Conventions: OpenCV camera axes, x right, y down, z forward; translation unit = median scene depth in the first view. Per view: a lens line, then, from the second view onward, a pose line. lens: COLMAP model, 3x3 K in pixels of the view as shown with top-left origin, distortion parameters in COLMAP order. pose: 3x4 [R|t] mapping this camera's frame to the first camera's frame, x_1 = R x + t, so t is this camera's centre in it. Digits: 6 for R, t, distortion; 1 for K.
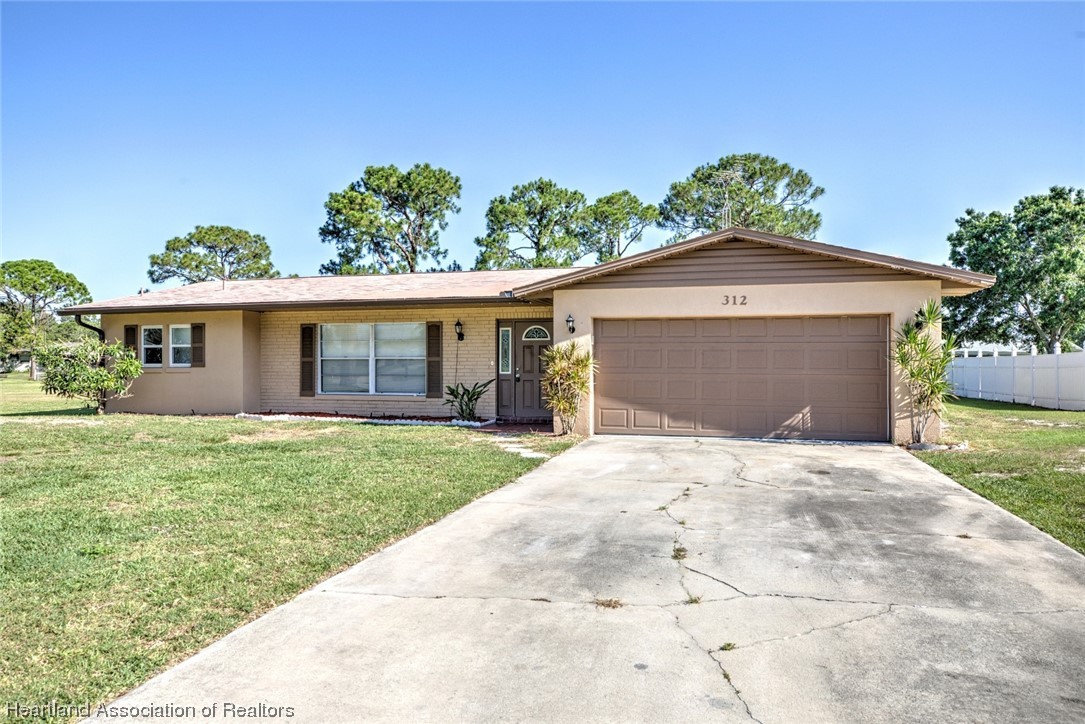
lens RADIAL K [[688.5, 0, 517.7], [0, 688.5, 363.2], [0, 0, 1]] dist [-0.009424, 0.004575]
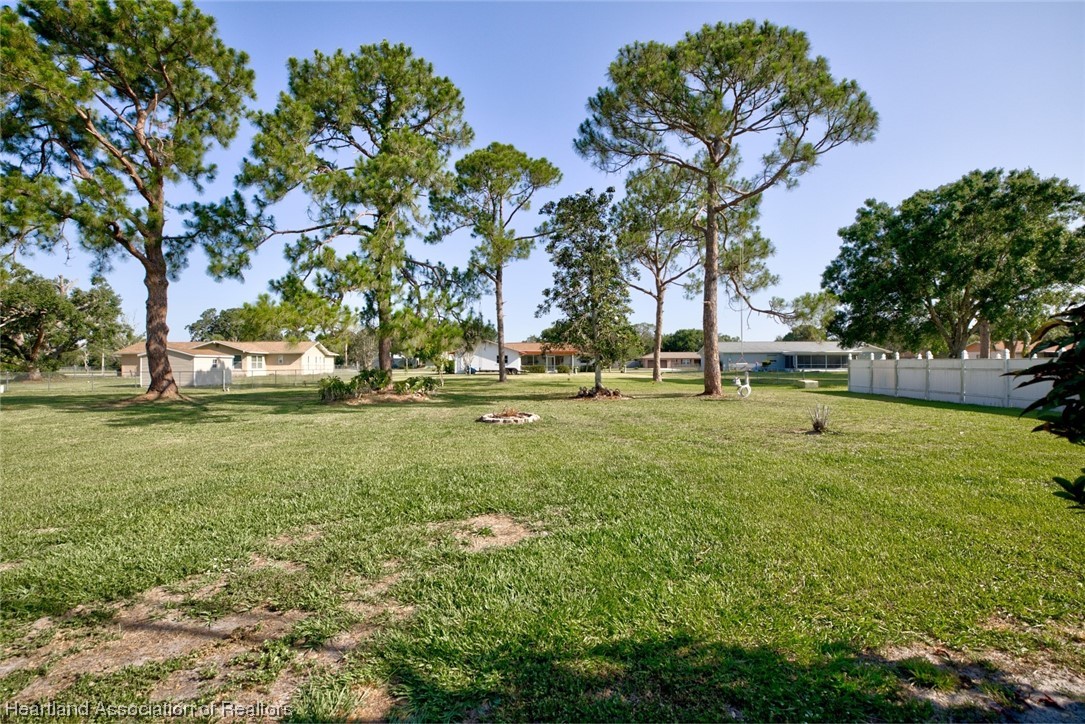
lens RADIAL K [[494.6, 0, 543.6], [0, 494.6, 360.4], [0, 0, 1]] dist [0.003734, -0.001563]
pose [[0.959996, -0.002499, 0.280003, 0.137790], [0.003204, 0.999993, -0.002061, -0.012477], [-0.279996, 0.002876, 0.959997, 1.764128]]
